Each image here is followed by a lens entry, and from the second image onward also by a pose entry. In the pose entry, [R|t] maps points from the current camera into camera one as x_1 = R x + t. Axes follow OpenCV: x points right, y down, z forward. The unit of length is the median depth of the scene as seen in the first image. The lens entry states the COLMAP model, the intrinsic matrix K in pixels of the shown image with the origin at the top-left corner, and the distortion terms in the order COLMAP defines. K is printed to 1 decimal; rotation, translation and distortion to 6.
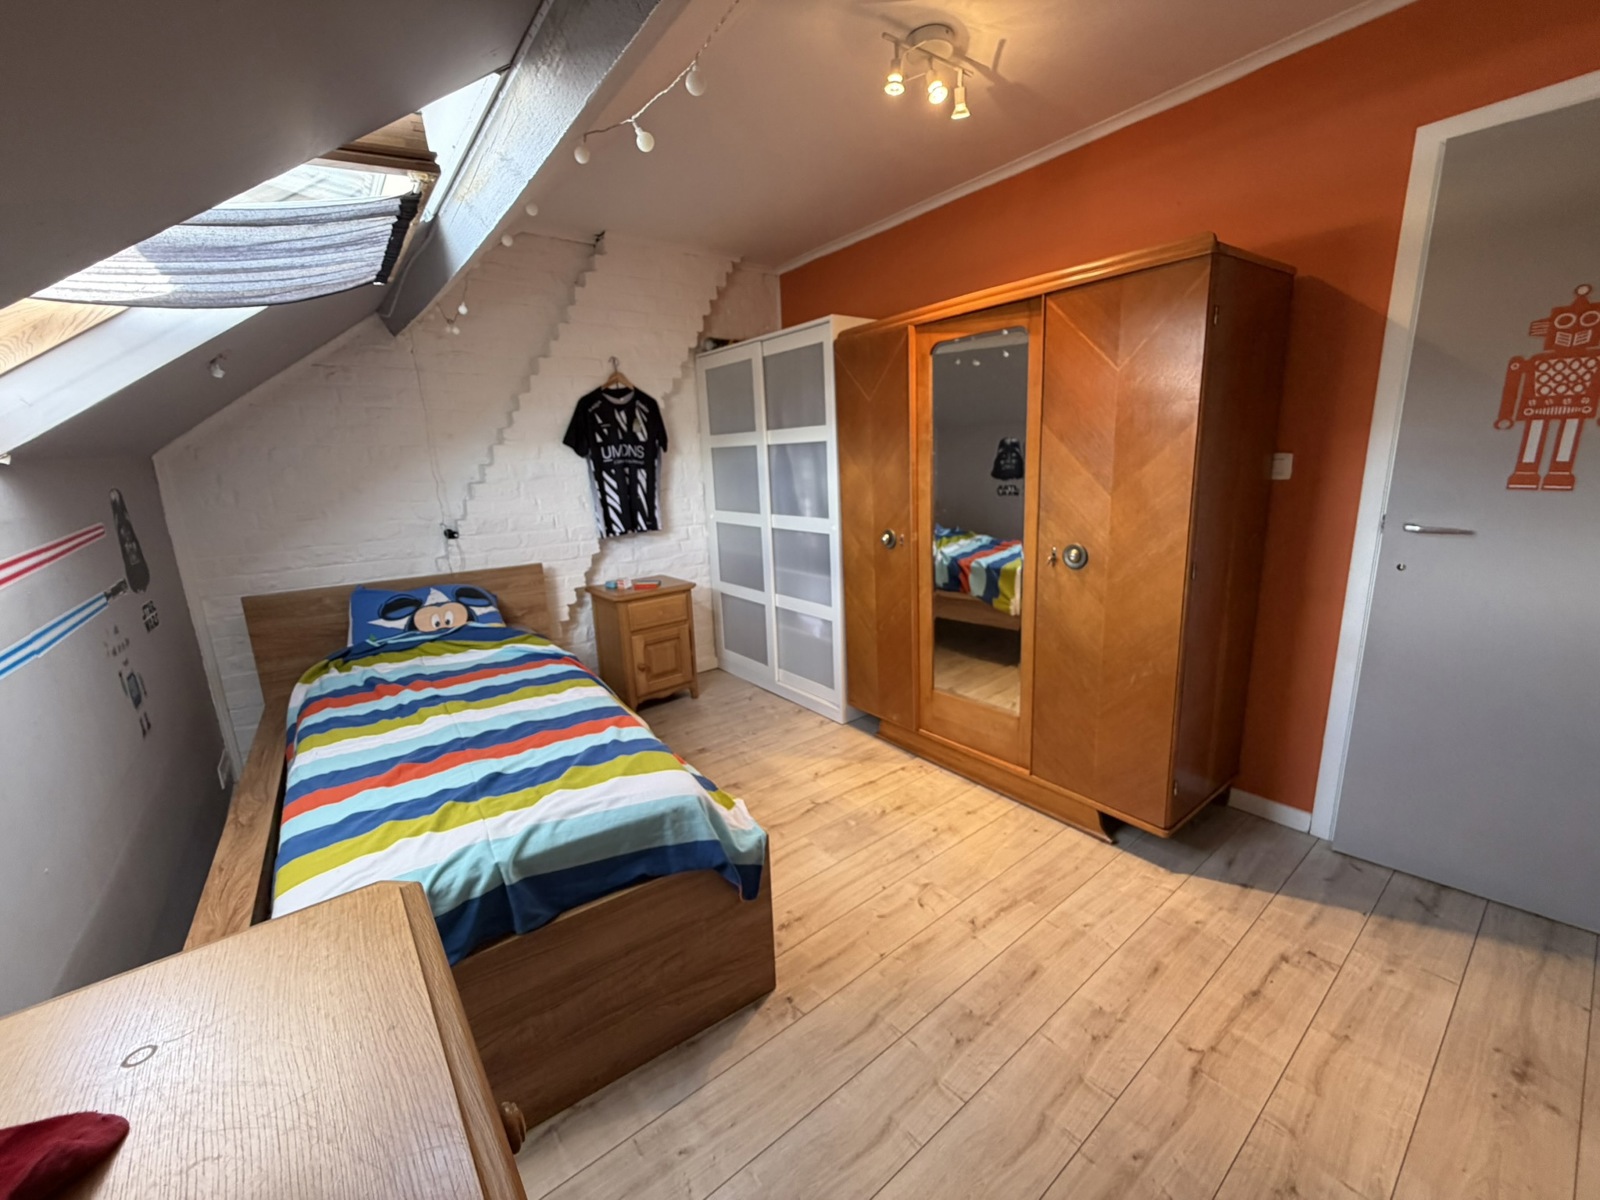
lens RADIAL K [[638.4, 0, 797.3], [0, 638.4, 597.4], [0, 0, 1]] dist [0.001397, -0.000309]
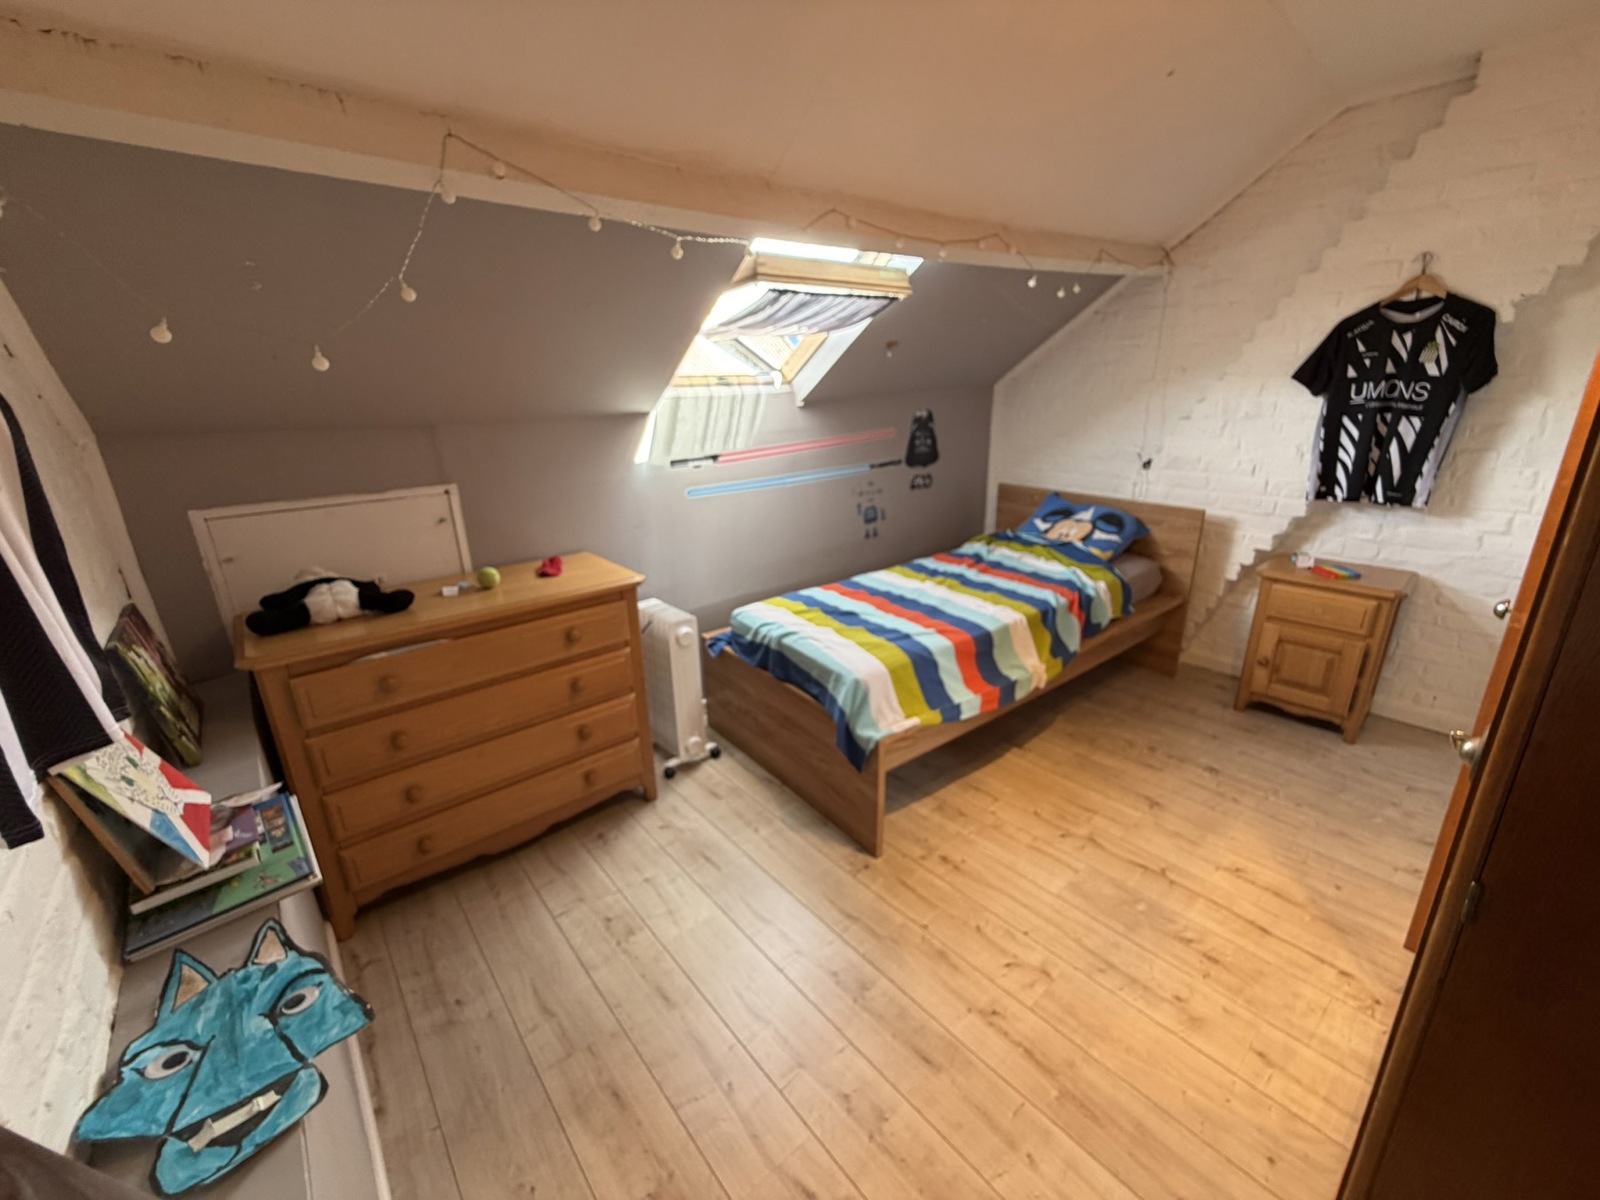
lens RADIAL K [[638.4, 0, 797.3], [0, 638.4, 597.4], [0, 0, 1]] dist [0.001397, -0.000309]
pose [[0.050490, 0.355820, -0.933190, 0.544825], [-0.196982, 0.919575, 0.339971, -0.150462], [0.979106, 0.166657, 0.116520, 0.350473]]
